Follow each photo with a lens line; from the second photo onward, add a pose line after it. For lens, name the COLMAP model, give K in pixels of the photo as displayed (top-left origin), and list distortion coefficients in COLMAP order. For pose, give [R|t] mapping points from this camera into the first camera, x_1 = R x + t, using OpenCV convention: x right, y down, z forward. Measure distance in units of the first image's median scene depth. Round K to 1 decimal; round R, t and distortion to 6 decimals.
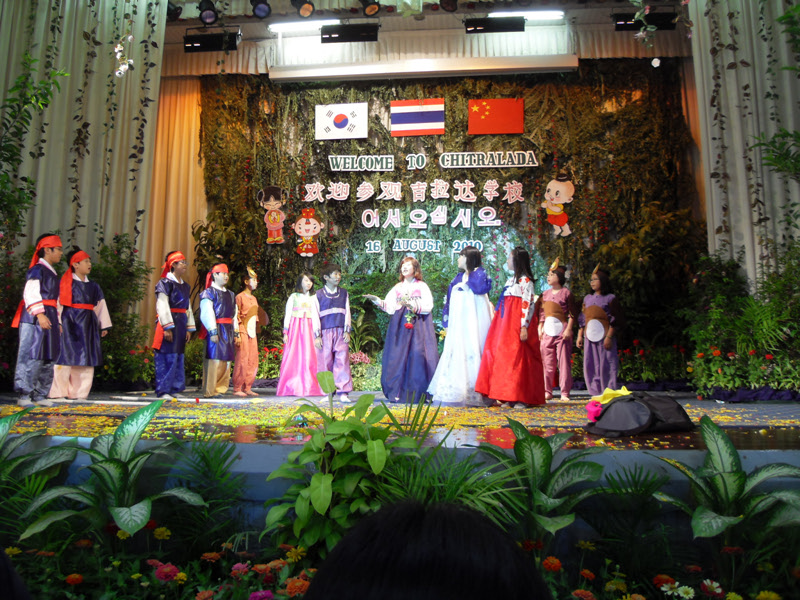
lens RADIAL K [[665.0, 0, 392.0], [0, 665.0, 279.7], [0, 0, 1]] dist [-0.062269, -0.003004]
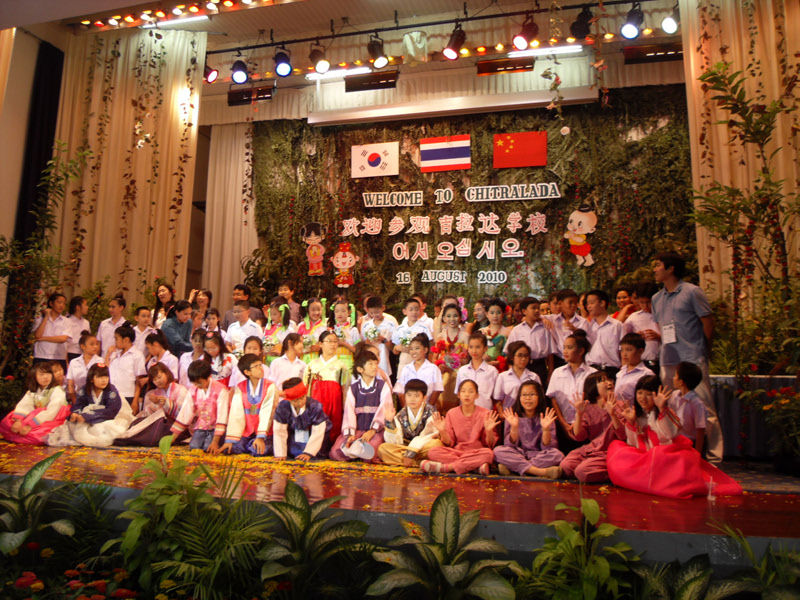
lens RADIAL K [[665.9, 0, 398.4], [0, 665.9, 283.8], [0, 0, 1]] dist [-0.059273, -0.003024]
pose [[0.984123, -0.008305, -0.177294, 0.154518], [0.008717, 0.999961, 0.001544, -0.042544], [0.177274, -0.003065, 0.984157, -0.049134]]
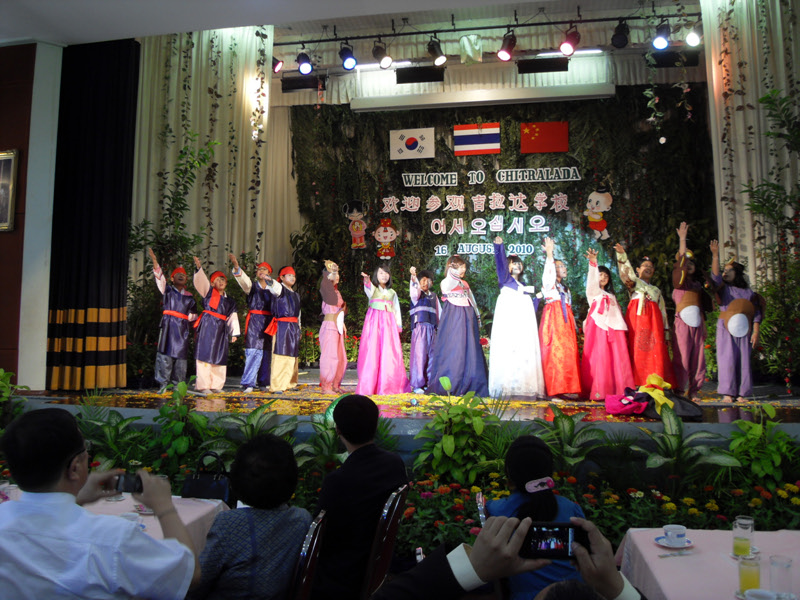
lens RADIAL K [[665.9, 0, 398.4], [0, 665.9, 283.8], [0, 0, 1]] dist [-0.059273, -0.003024]
pose [[0.997857, -0.012183, -0.064290, -0.028822], [0.015571, 0.998502, 0.052461, -0.054618], [0.063555, -0.053350, 0.996551, -0.199780]]
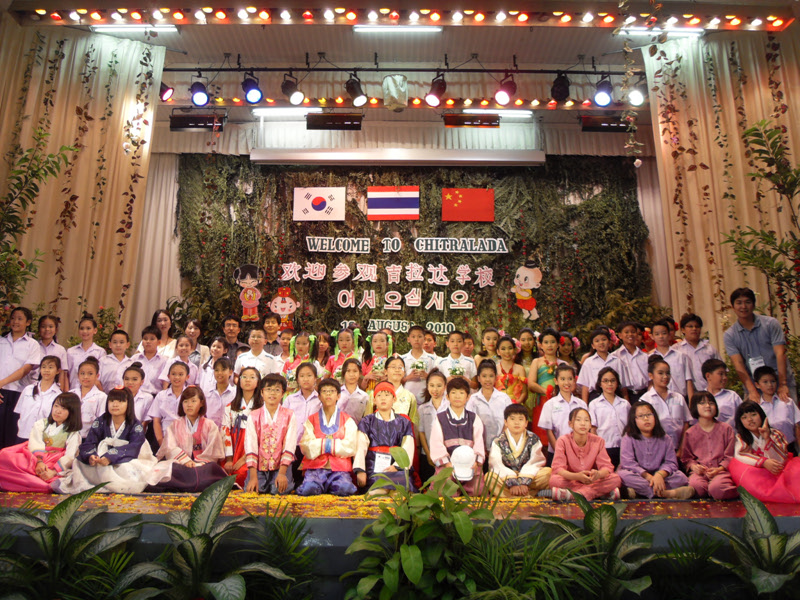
lens RADIAL K [[665.9, 0, 398.4], [0, 665.9, 283.8], [0, 0, 1]] dist [-0.059273, -0.003024]
pose [[0.994447, 0.026704, 0.101797, -0.058251], [-0.015009, 0.993372, -0.113963, 0.000083], [-0.104166, 0.111803, 0.988256, -0.020085]]
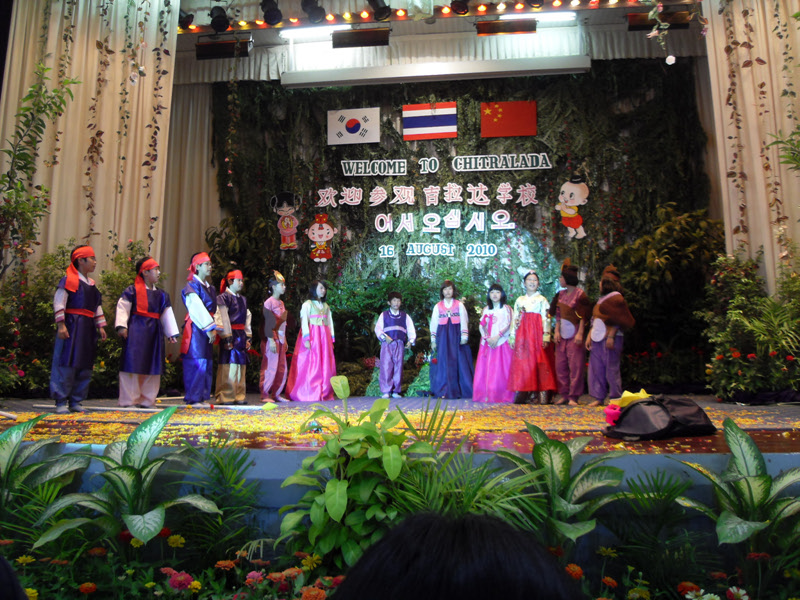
lens RADIAL K [[665.0, 0, 392.0], [0, 665.0, 279.7], [0, 0, 1]] dist [-0.062269, -0.003004]
pose [[0.999729, -0.010575, -0.020728, -0.000104], [0.010413, 0.999915, -0.007876, 0.000921], [0.020809, 0.007658, 0.999754, 0.003696]]
